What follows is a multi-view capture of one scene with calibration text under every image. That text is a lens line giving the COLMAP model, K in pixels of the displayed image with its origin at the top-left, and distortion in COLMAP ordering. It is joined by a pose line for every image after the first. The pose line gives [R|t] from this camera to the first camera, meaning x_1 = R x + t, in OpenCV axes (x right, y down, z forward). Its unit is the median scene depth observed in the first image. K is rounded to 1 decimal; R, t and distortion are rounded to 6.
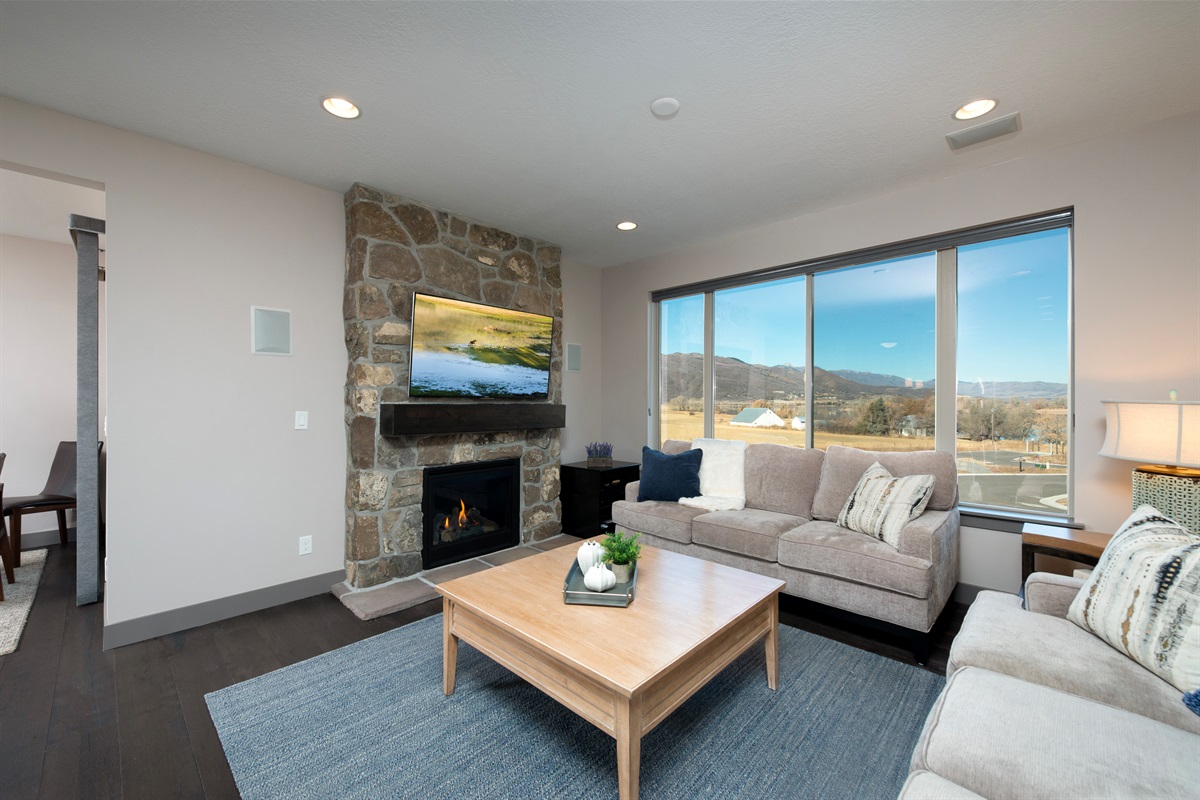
lens RADIAL K [[471.1, 0, 594.2], [0, 471.1, 409.7], [0, 0, 1]] dist [-0.001111, -0.000102]
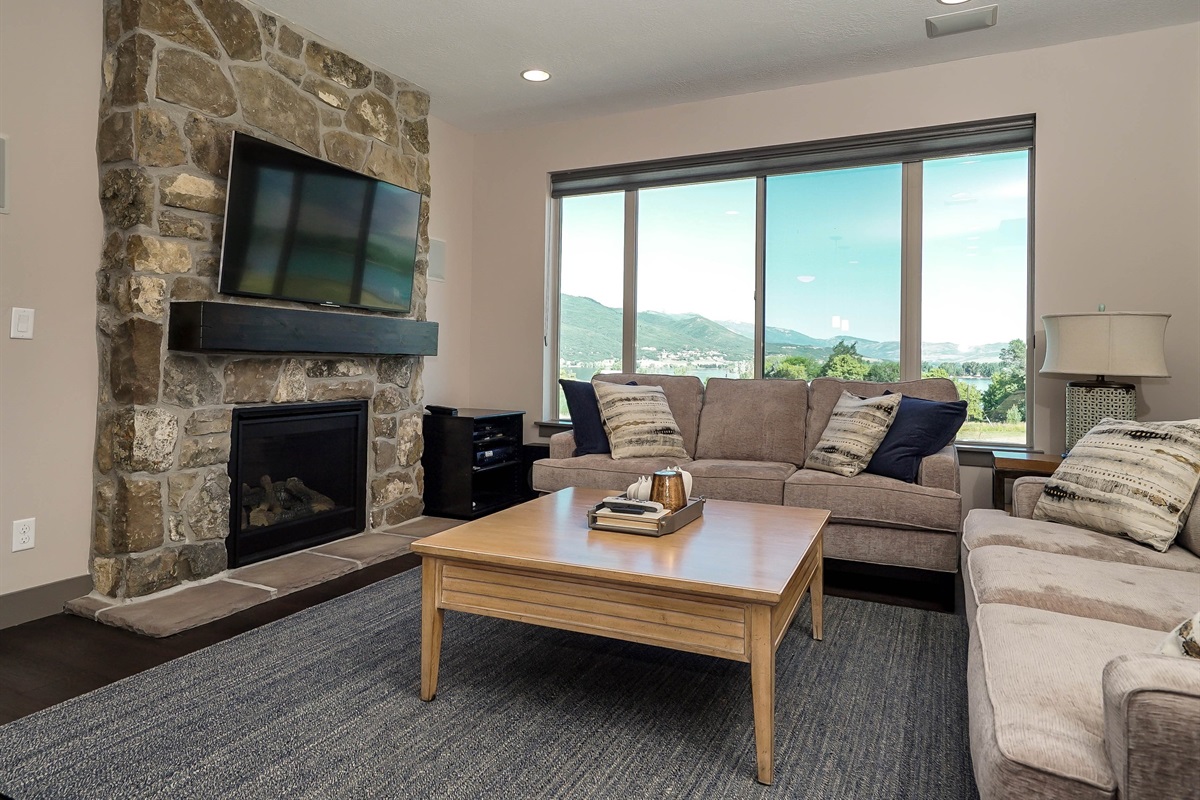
lens RADIAL K [[701.6, 0, 627.3], [0, 701.6, 354.9], [0, 0, 1]] dist [-0.004295, 0.009921]
pose [[0.949212, 0.011489, 0.314426, -0.156683], [-0.007757, 0.999884, -0.013119, 0.061716], [-0.314540, 0.010014, 0.949191, -0.075759]]
